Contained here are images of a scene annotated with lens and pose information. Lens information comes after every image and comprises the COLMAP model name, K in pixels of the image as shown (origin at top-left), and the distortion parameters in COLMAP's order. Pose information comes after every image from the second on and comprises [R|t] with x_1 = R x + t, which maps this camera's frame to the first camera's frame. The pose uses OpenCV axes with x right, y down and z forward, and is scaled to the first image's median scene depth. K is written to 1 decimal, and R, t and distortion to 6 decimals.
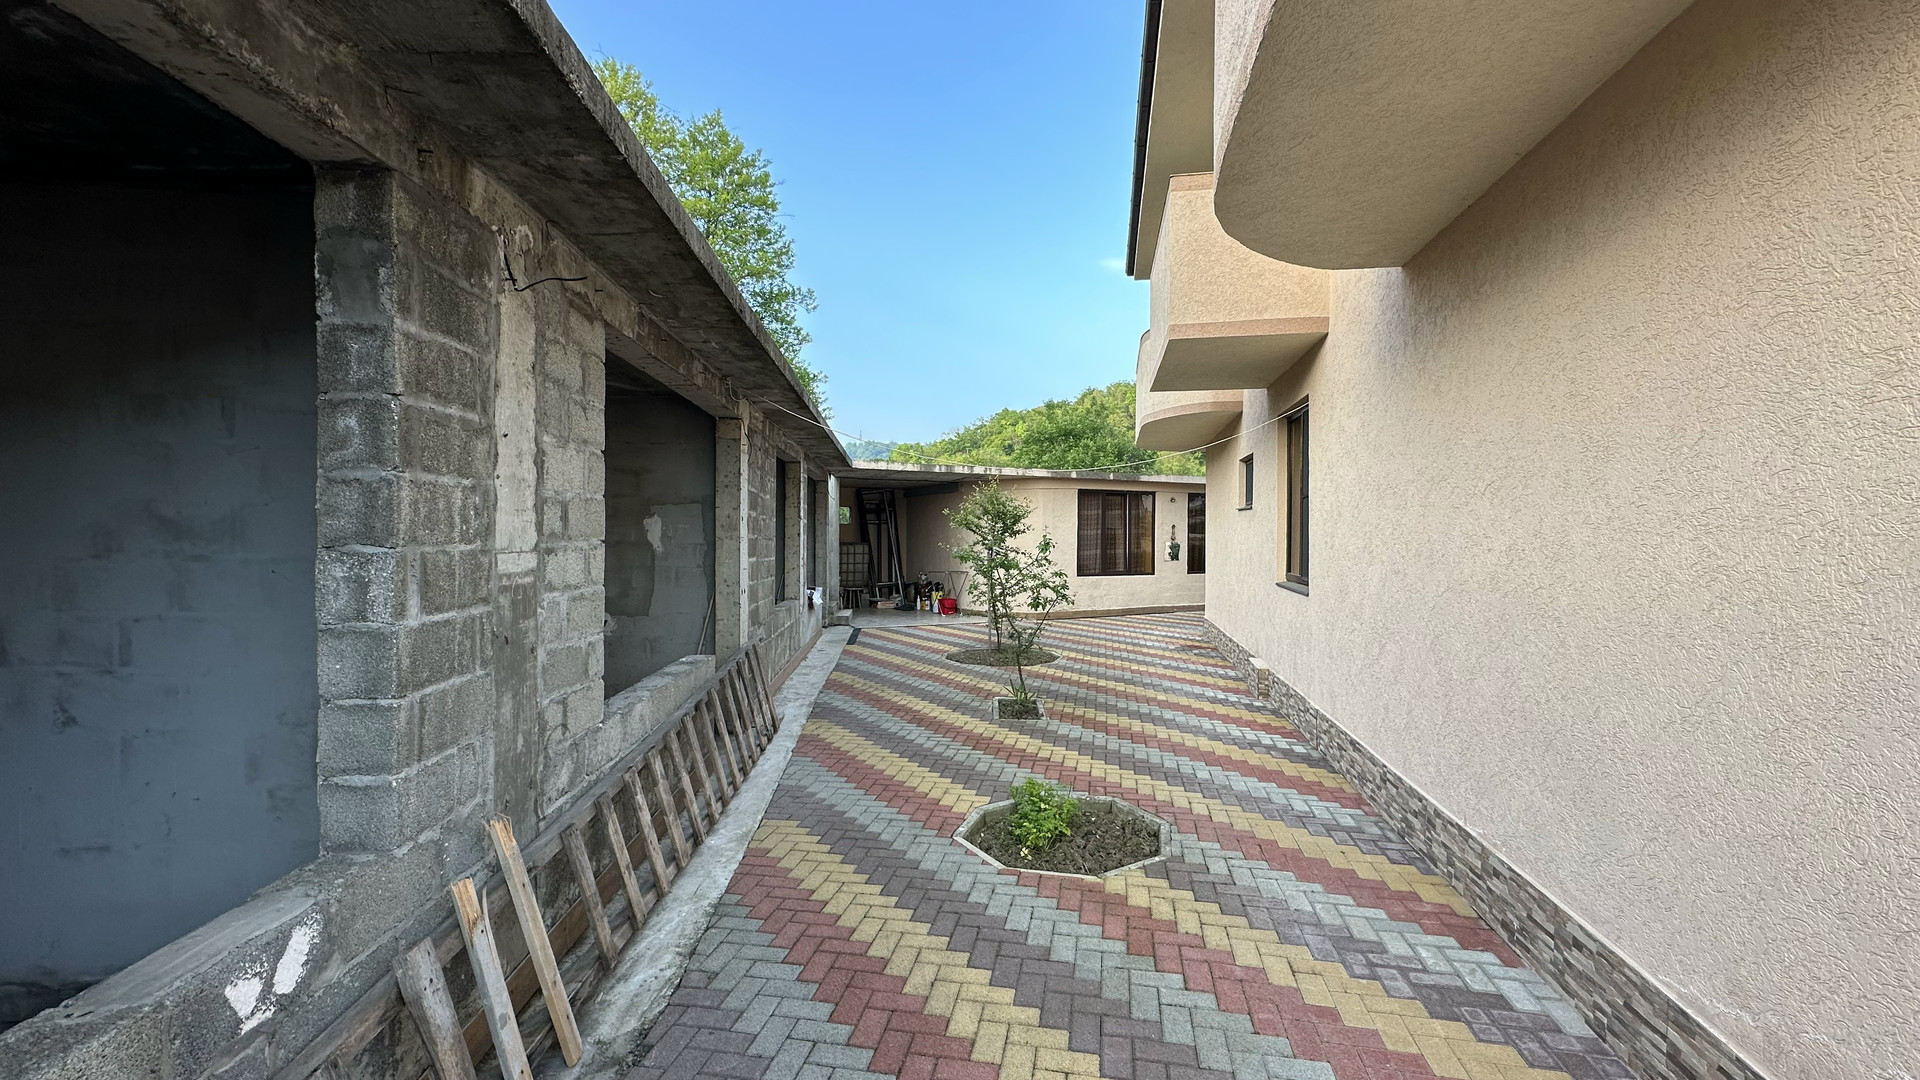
lens RADIAL K [[763.9, 0, 958.1], [0, 763.9, 541.4], [0, 0, 1]] dist [-0.001306, -0.000253]
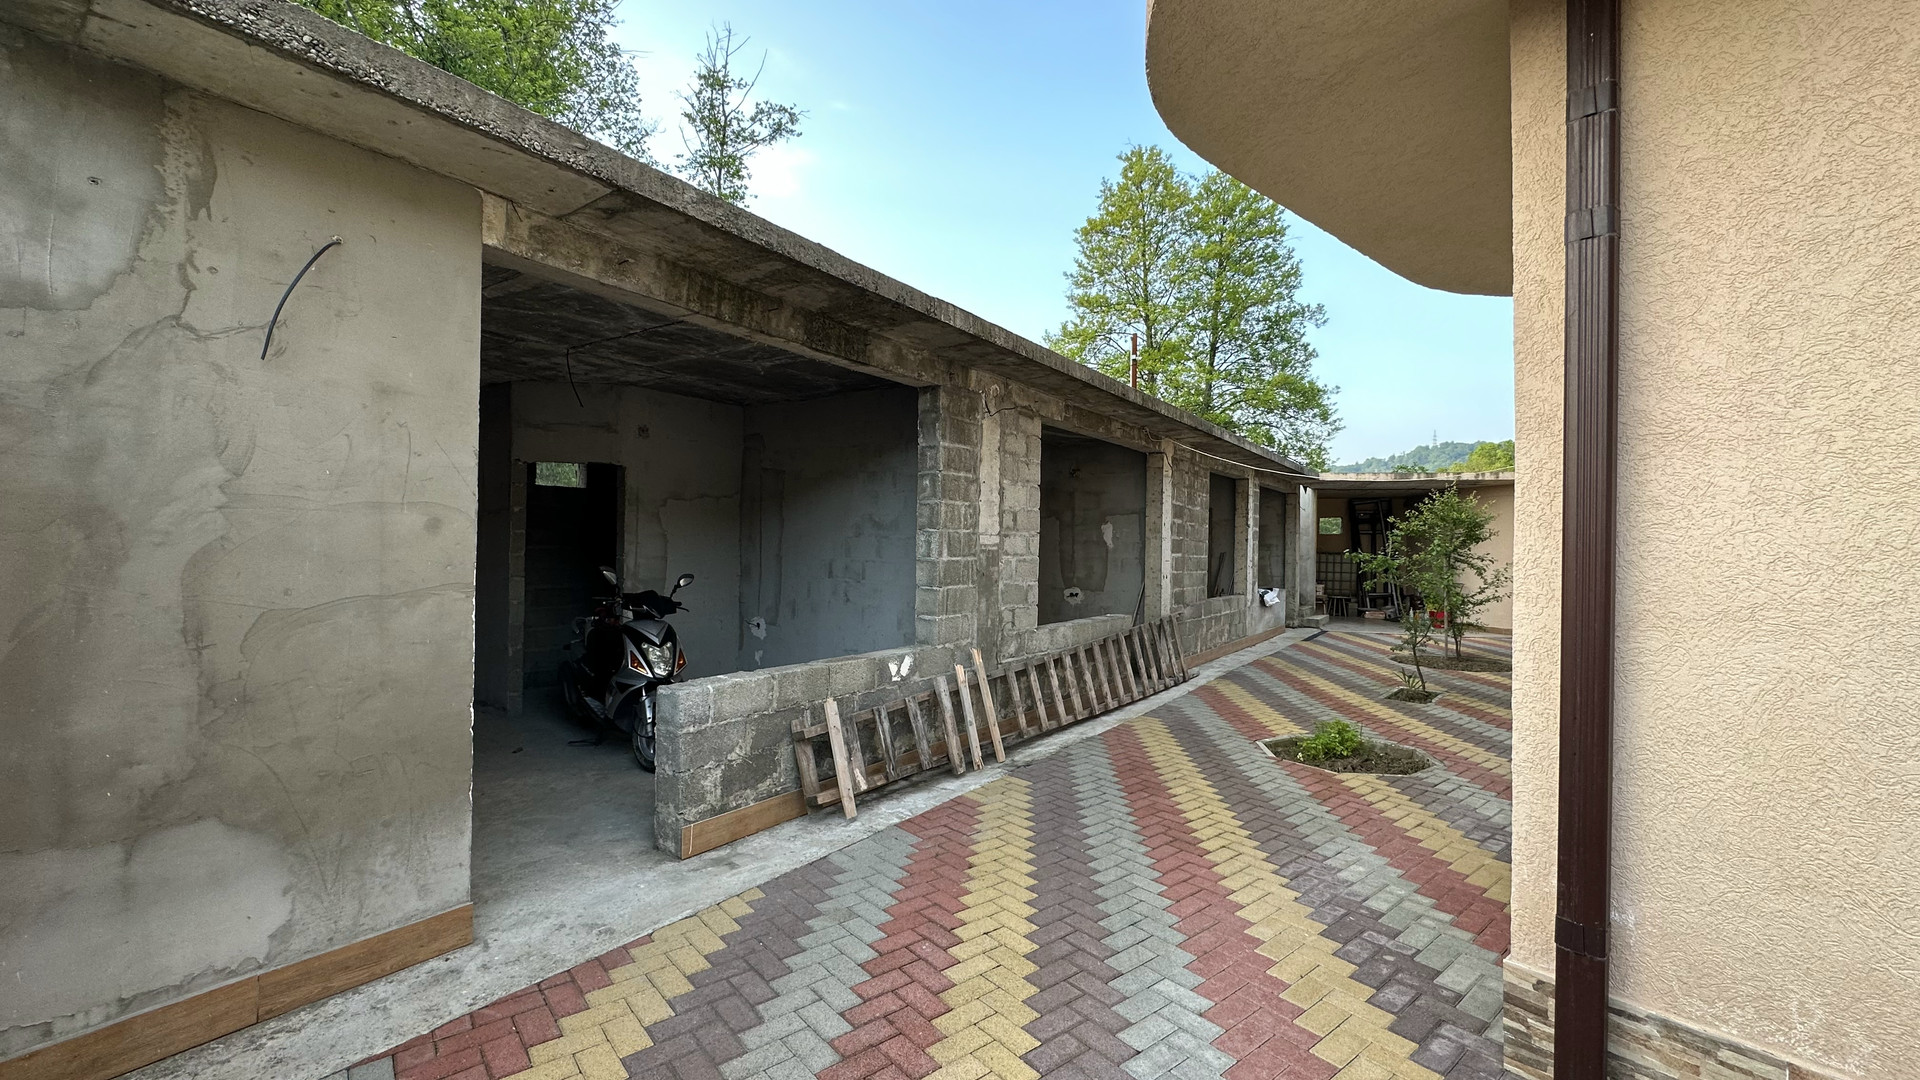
lens RADIAL K [[763.9, 0, 958.1], [0, 763.9, 541.4], [0, 0, 1]] dist [-0.001306, -0.000253]
pose [[0.773390, 0.004470, -0.633915, 0.607171], [-0.017206, 0.999755, -0.013943, 0.053214], [0.633697, 0.021690, 0.773277, -0.612909]]
